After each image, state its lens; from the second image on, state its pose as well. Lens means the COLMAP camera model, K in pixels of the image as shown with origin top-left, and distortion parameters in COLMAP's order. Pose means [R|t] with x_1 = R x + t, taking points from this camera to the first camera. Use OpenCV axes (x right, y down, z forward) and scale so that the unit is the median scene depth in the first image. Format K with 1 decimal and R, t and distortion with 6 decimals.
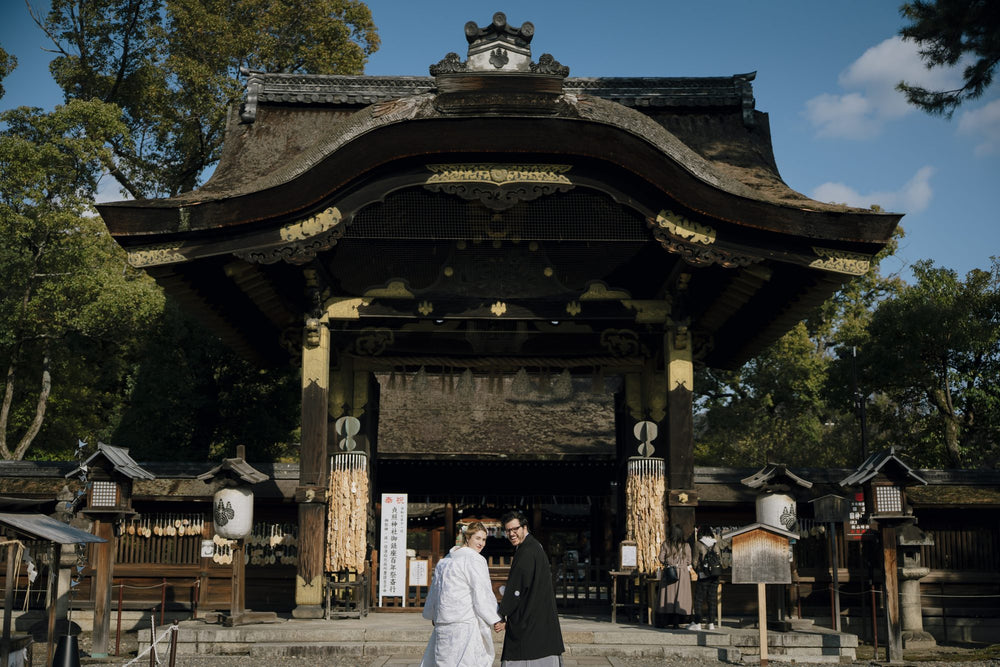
lens RADIAL K [[1195.9, 0, 503.6], [0, 1195.9, 322.0], [0, 0, 1]] dist [-0.006938, 0.017394]
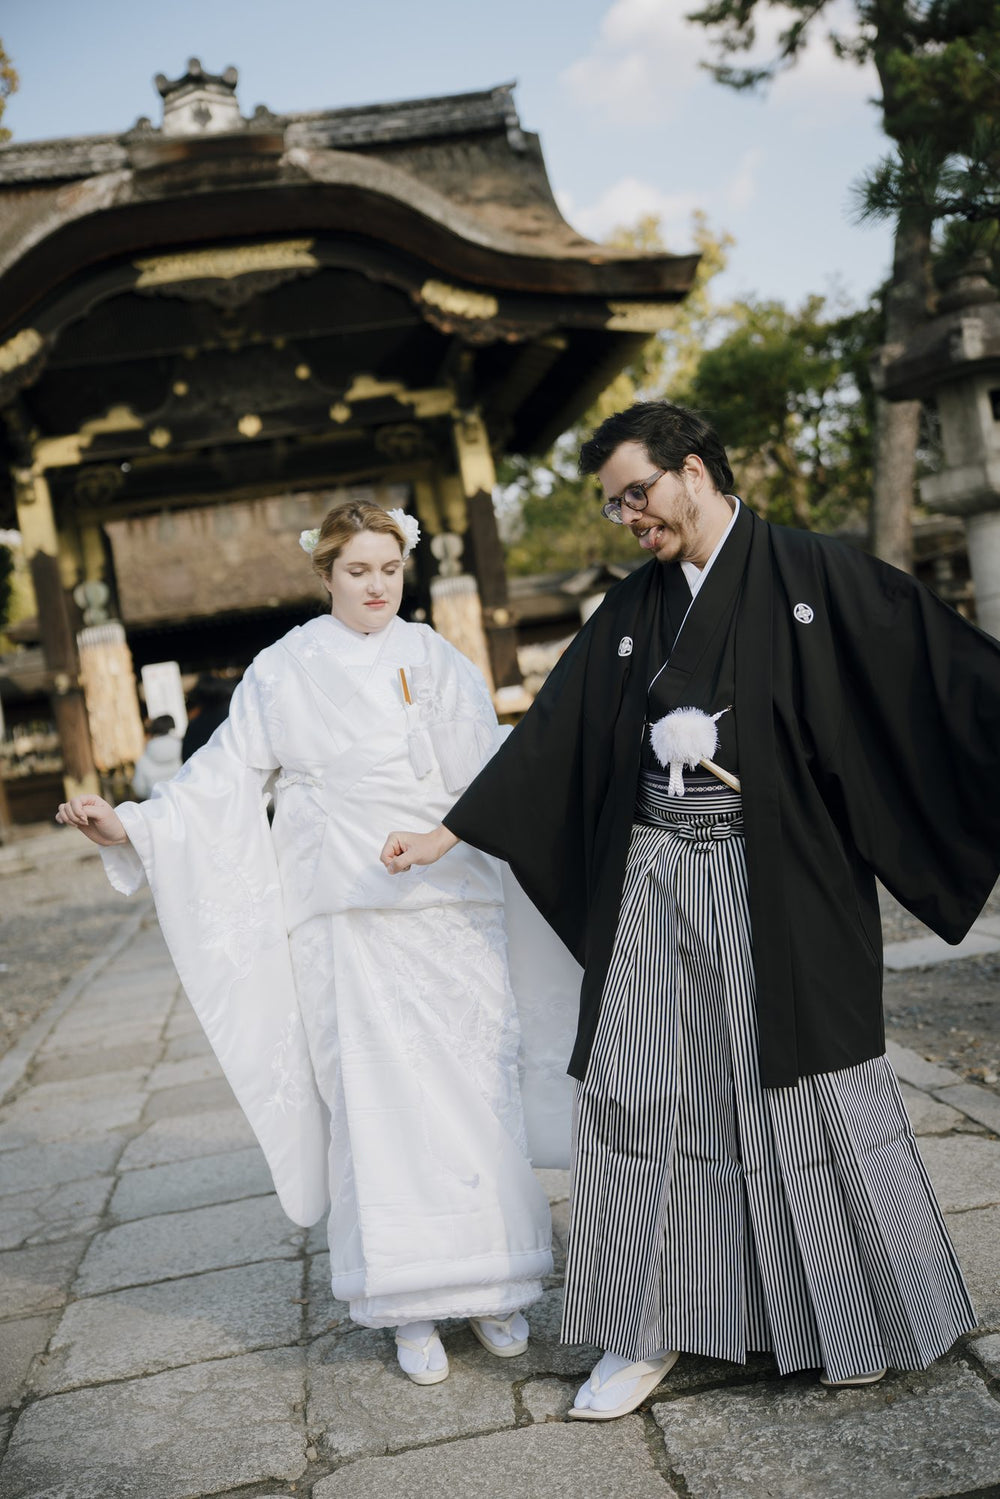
lens RADIAL K [[1792.7, 0, 535.1], [0, 1792.7, 751.6], [0, 0, 1]] dist [-0.006938, 0.017394]
pose [[0.974857, -0.167600, 0.146844, -0.032152], [0.134136, 0.967607, 0.213880, -0.032201], [-0.177934, -0.188806, 0.965760, -0.273685]]
